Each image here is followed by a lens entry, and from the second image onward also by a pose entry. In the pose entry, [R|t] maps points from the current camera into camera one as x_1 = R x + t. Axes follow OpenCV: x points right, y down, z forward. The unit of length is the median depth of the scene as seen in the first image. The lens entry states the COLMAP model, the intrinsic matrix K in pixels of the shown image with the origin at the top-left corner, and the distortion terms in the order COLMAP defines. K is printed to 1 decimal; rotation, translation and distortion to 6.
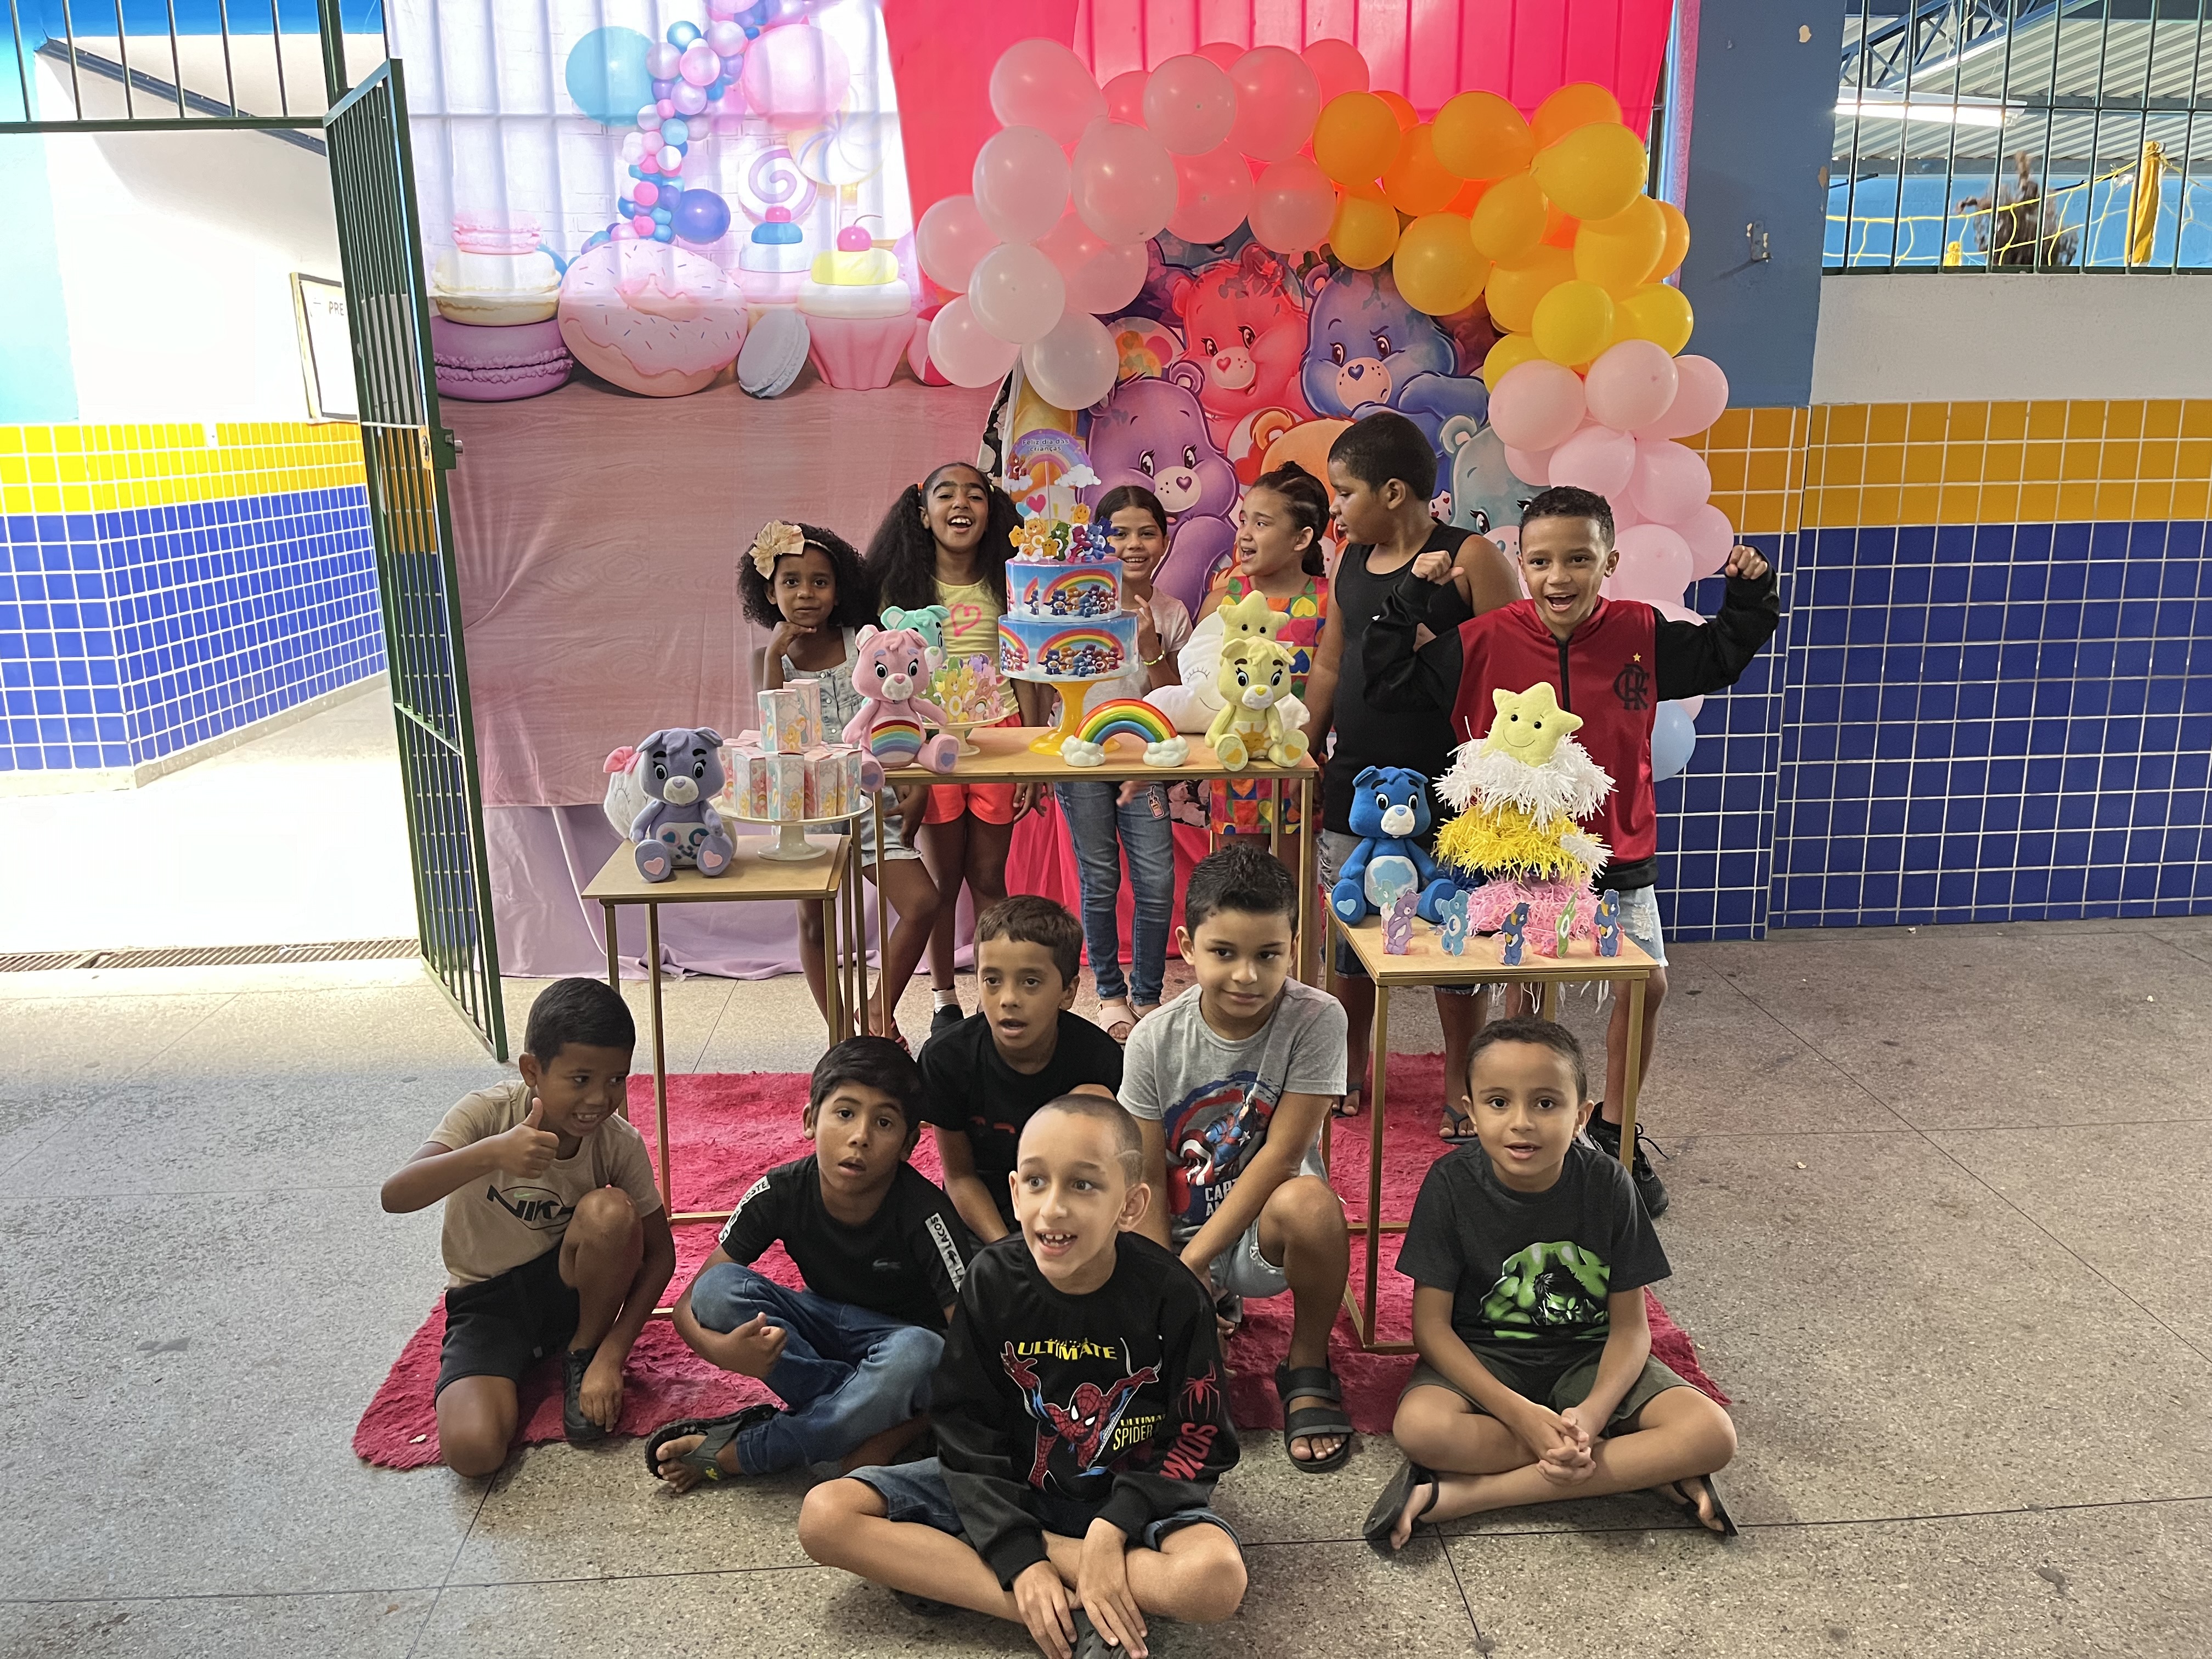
lens RADIAL K [[1682.2, 0, 1106.6], [0, 1682.2, 830.0], [0, 0, 1]] dist [0.042669, -0.058300]
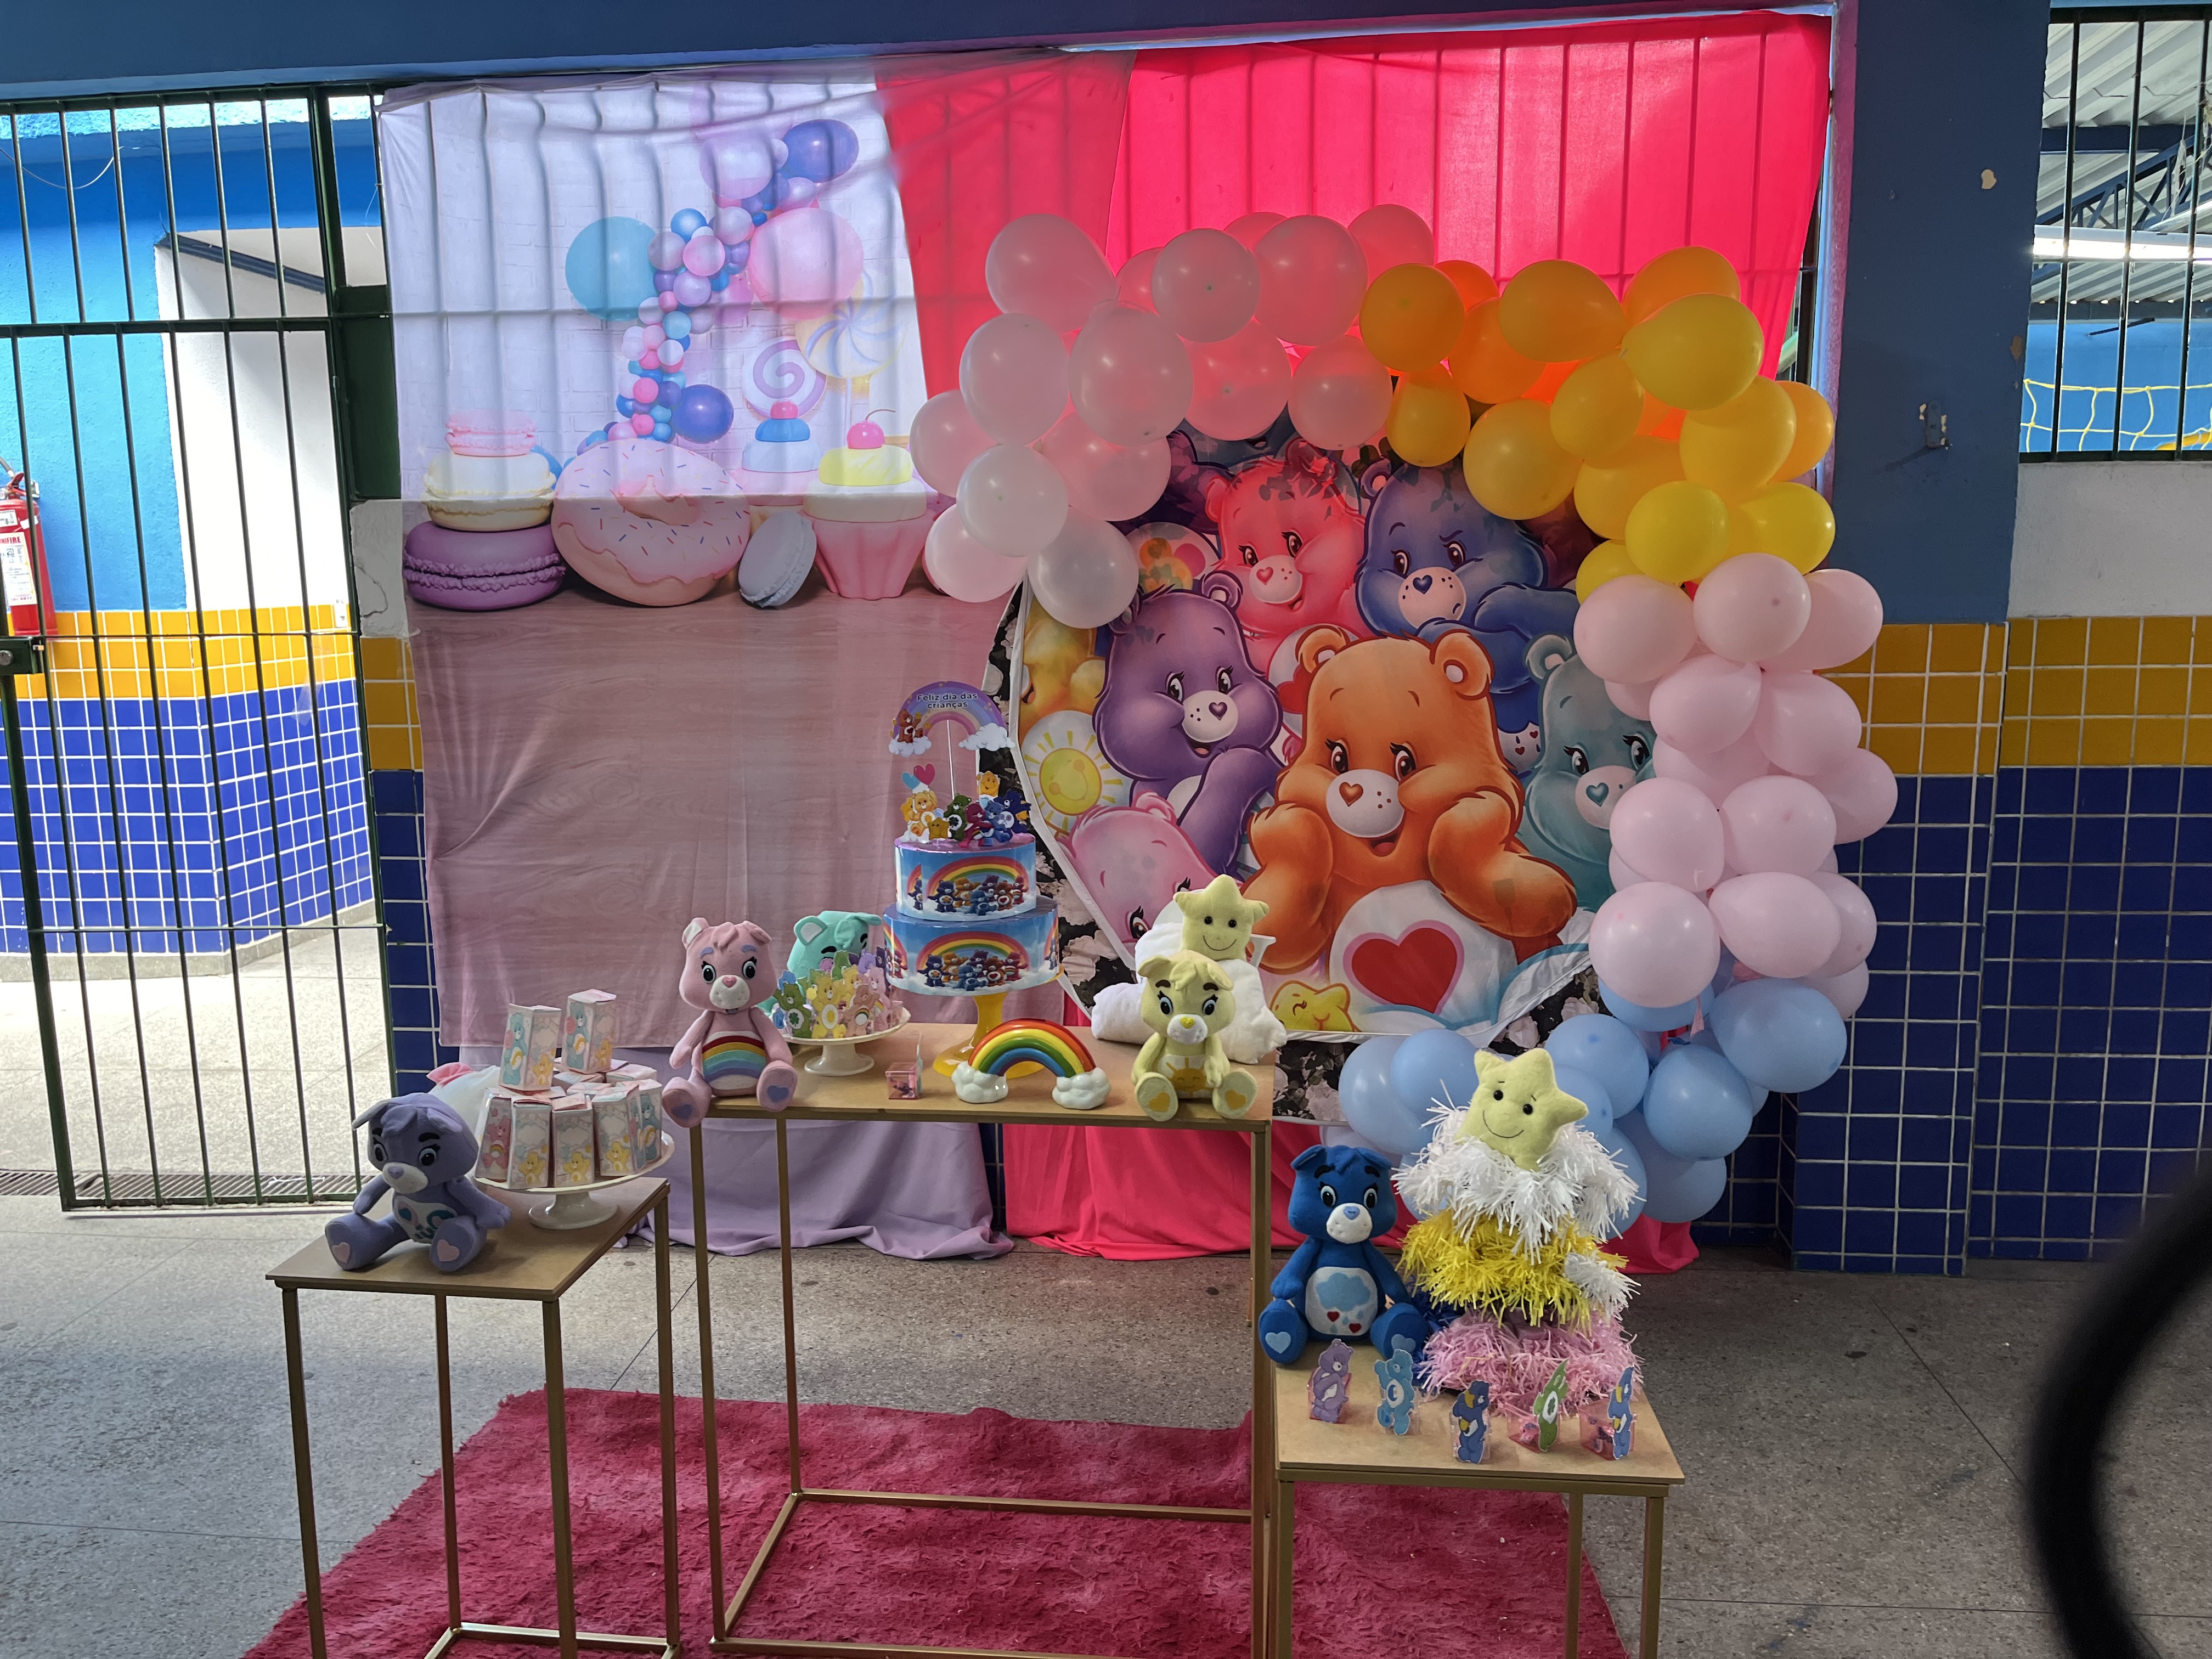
lens RADIAL K [[1601.4, 0, 1165.5], [0, 1601.4, 797.6], [0, 0, 1]] dist [0.058376, -0.096400]
pose [[0.988116, 0.023184, -0.151953, 0.144775], [-0.035448, 0.996283, -0.078504, -0.097002], [0.149568, 0.082958, 0.985265, 0.198023]]
